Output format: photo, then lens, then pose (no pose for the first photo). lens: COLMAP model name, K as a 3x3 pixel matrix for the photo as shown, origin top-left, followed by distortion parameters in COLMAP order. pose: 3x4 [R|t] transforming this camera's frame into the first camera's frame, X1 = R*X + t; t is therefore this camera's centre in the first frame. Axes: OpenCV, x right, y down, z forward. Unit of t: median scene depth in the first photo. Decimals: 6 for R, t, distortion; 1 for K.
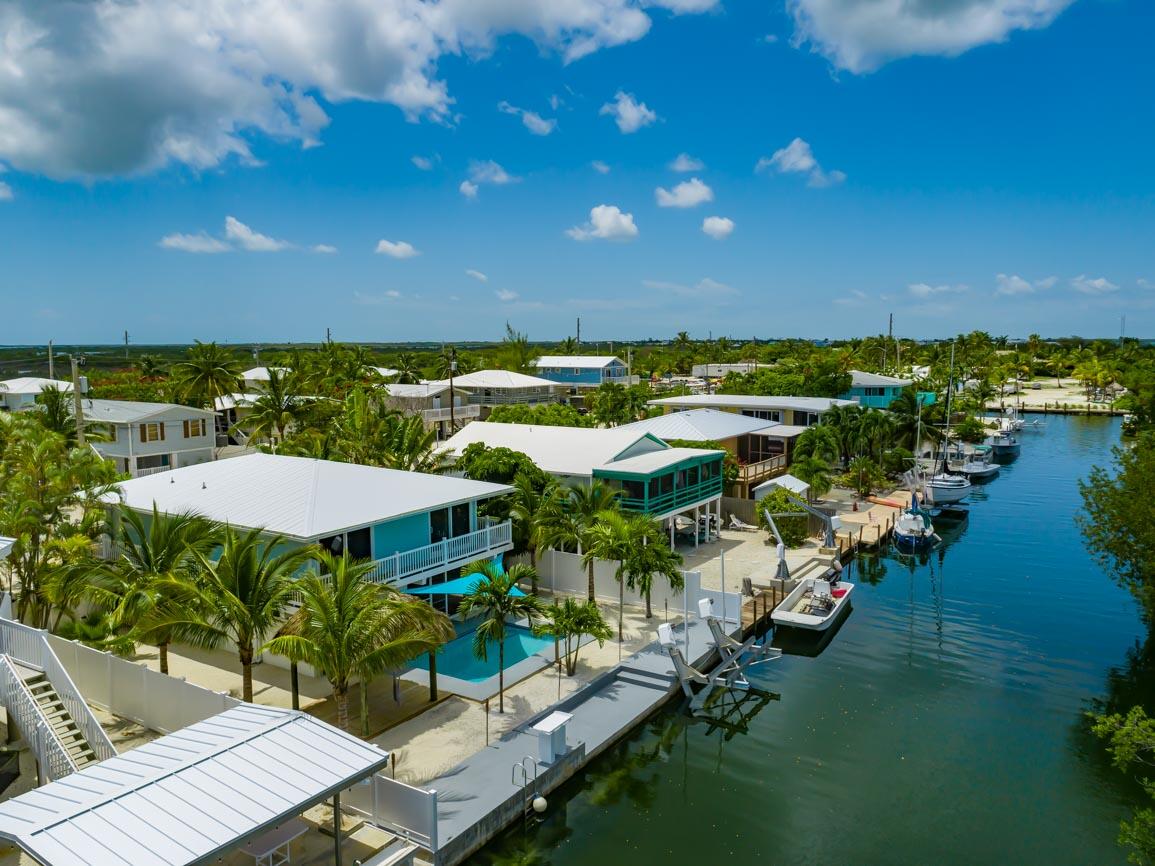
lens RADIAL K [[872.4, 0, 584.2], [0, 872.4, 439.2], [0, 0, 1]] dist [-0.021495, -0.001354]
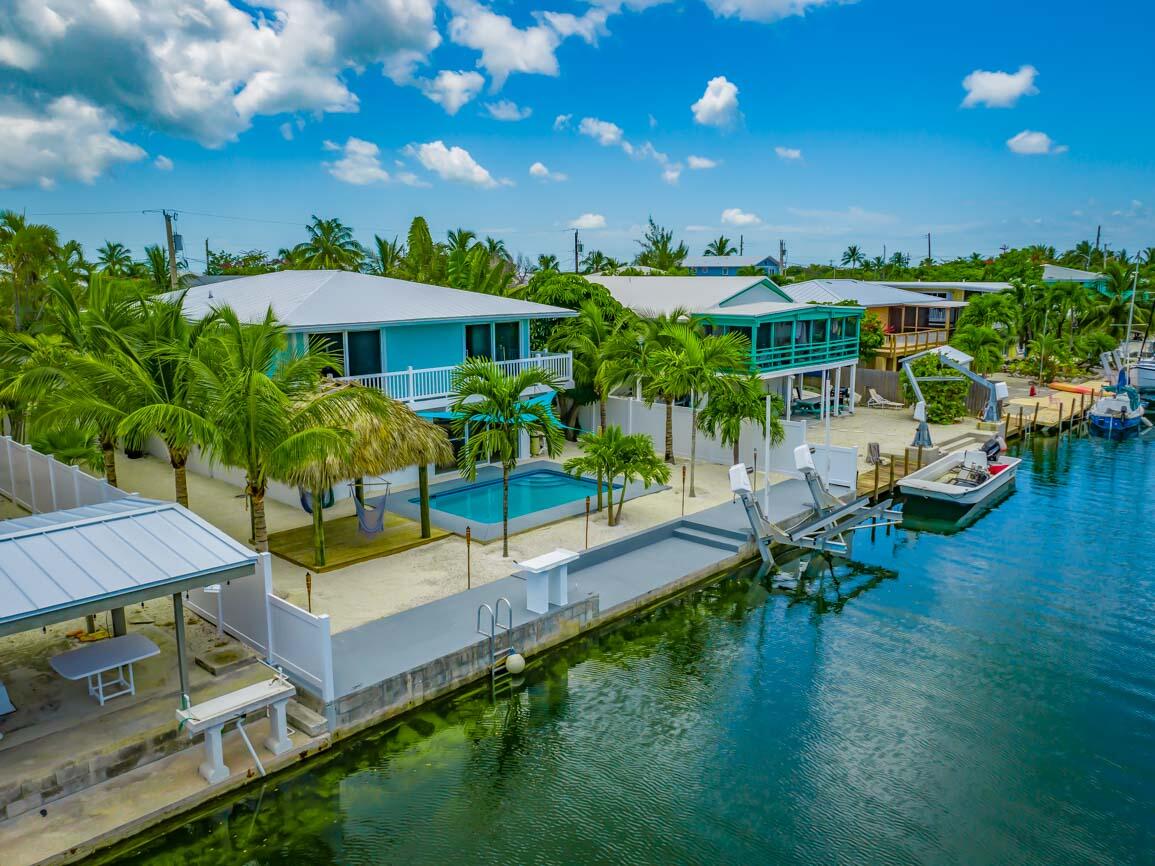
lens RADIAL K [[893.6, 0, 577.5], [0, 893.6, 433.0], [0, 0, 1]] dist [-0.012885, 0.000014]
pose [[0.983040, 0.038120, -0.179385, 0.074533], [-0.023777, 0.996395, 0.081440, 0.099838], [0.181843, -0.075793, 0.980402, 0.176403]]
